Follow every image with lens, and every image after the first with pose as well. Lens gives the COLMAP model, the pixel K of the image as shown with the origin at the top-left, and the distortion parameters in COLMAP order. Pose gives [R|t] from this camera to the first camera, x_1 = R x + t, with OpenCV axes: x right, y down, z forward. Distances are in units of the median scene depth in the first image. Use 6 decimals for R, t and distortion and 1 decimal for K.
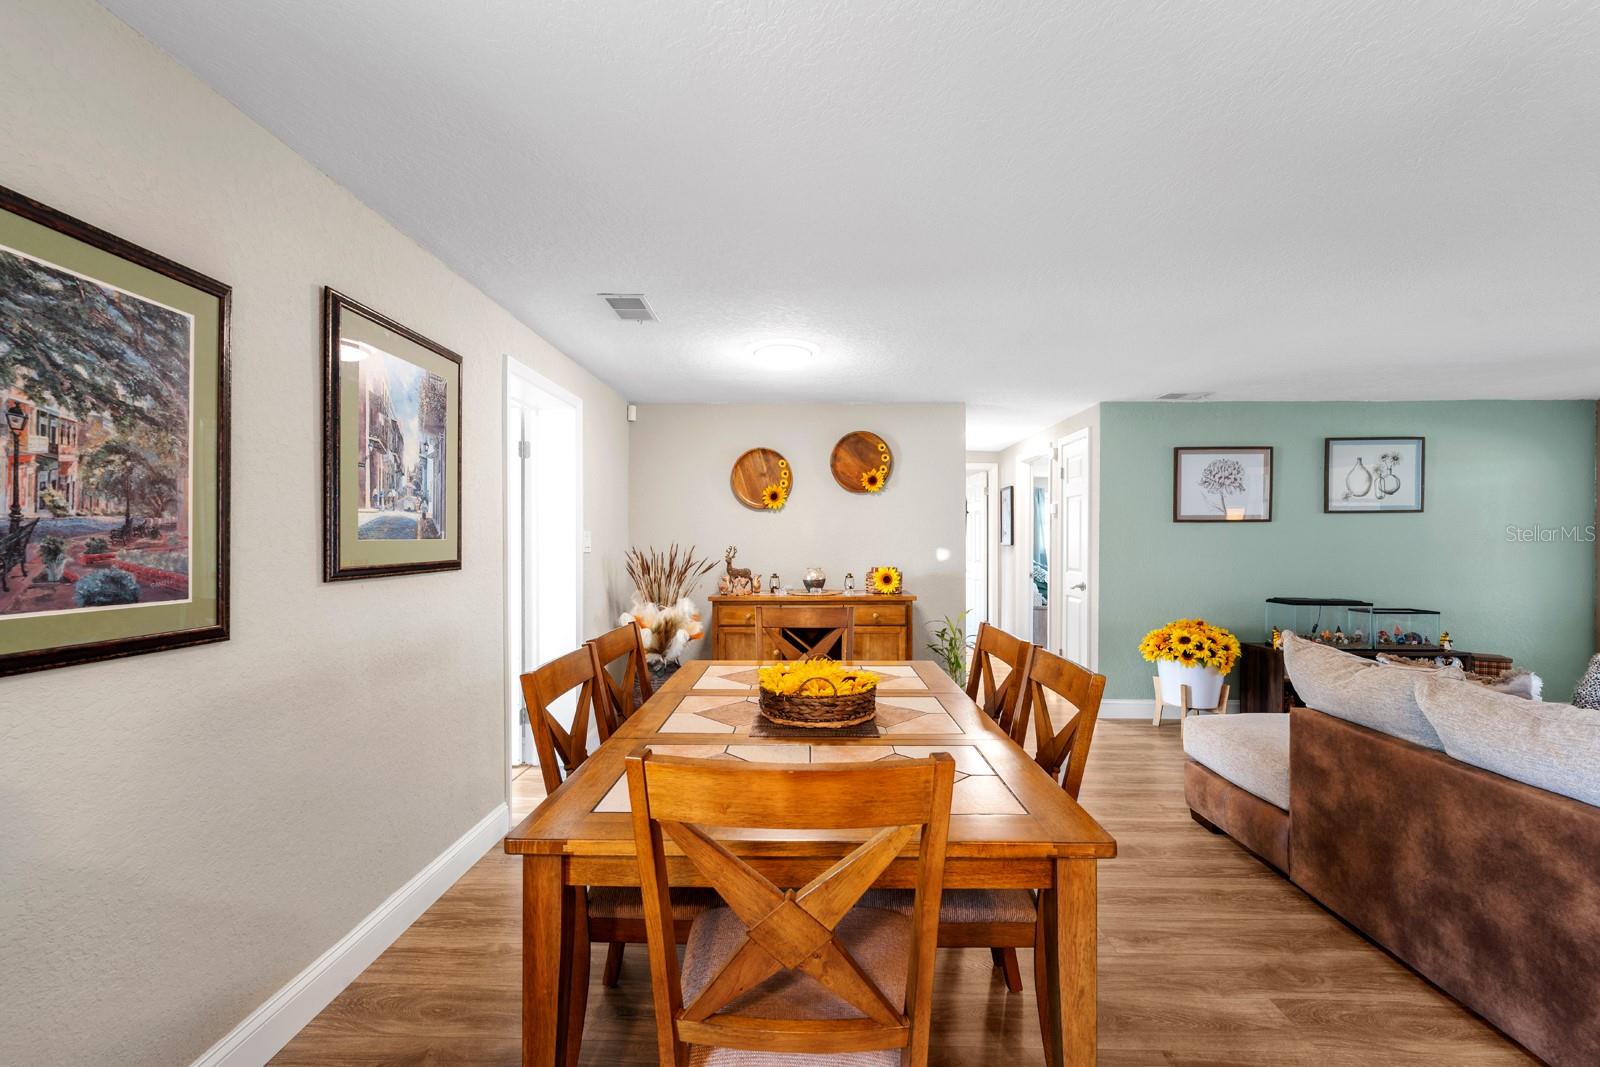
lens RADIAL K [[642.8, 0, 797.9], [0, 642.8, 538.7], [0, 0, 1]] dist [0.000746, 0.000079]
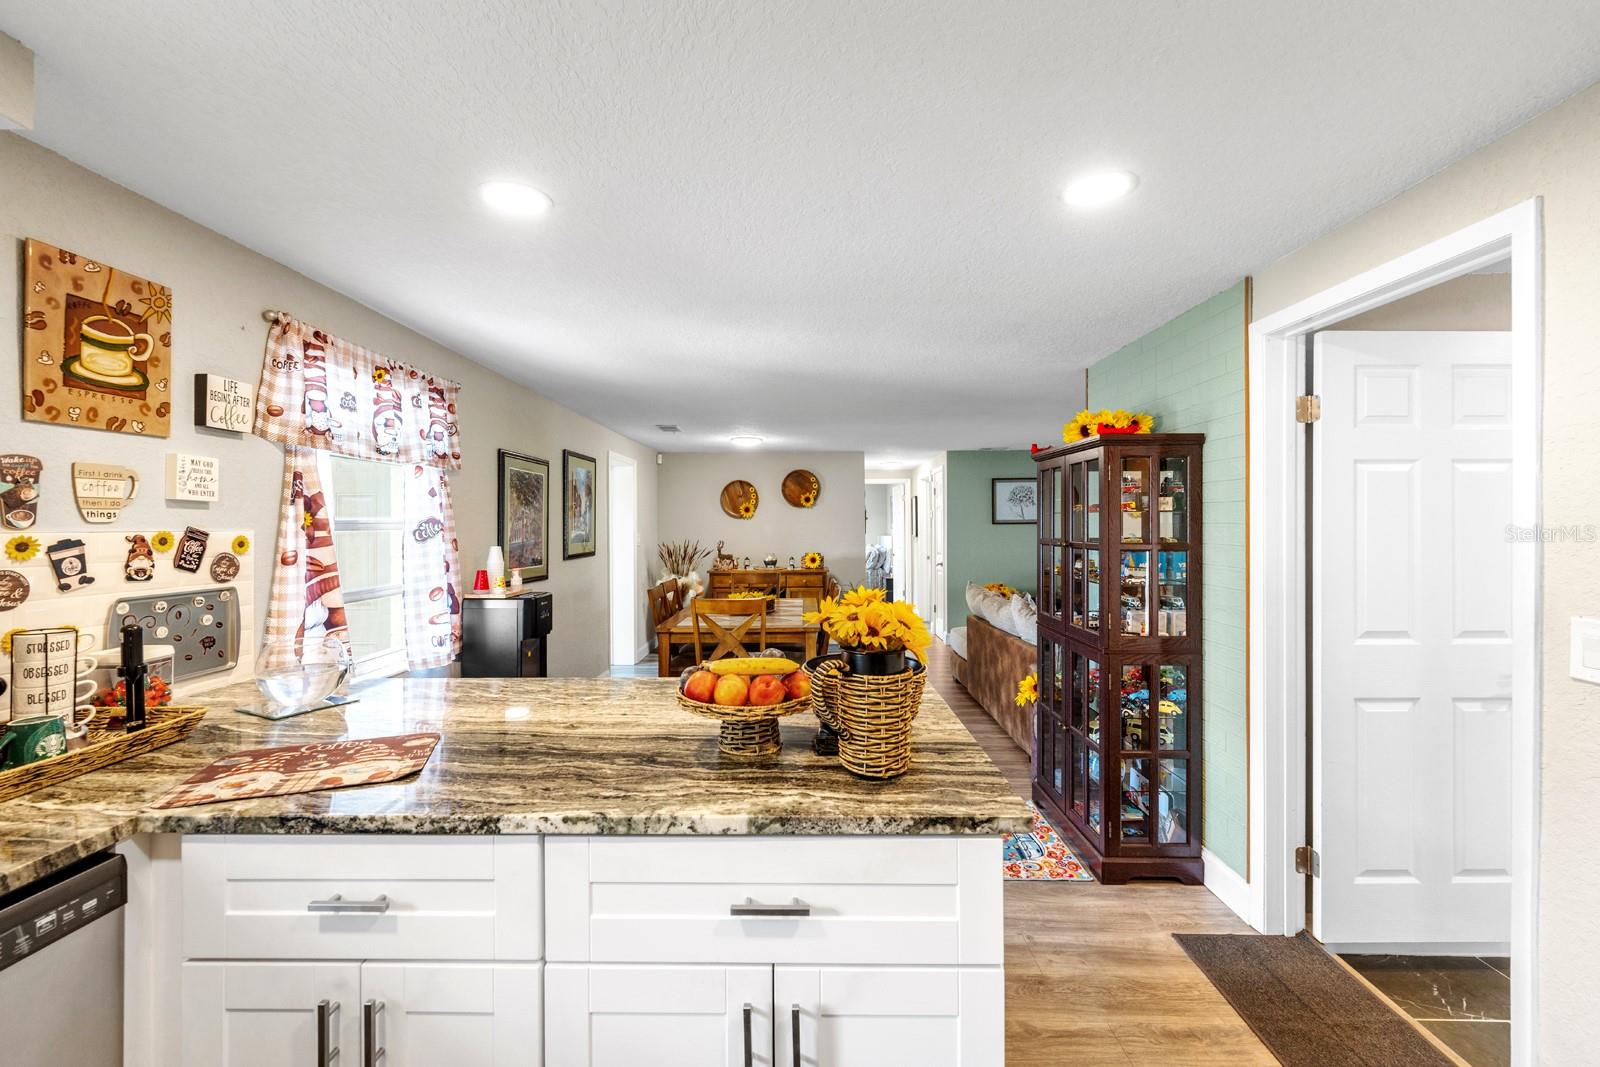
lens RADIAL K [[642.8, 0, 804.0], [0, 642.8, 529.1], [0, 0, 1]] dist [0.000746, 0.000079]
pose [[0.999860, -0.005301, 0.015867, 0.087526], [0.005183, 0.999959, 0.007481, -0.030376], [-0.015906, -0.007397, 0.999846, -0.678876]]
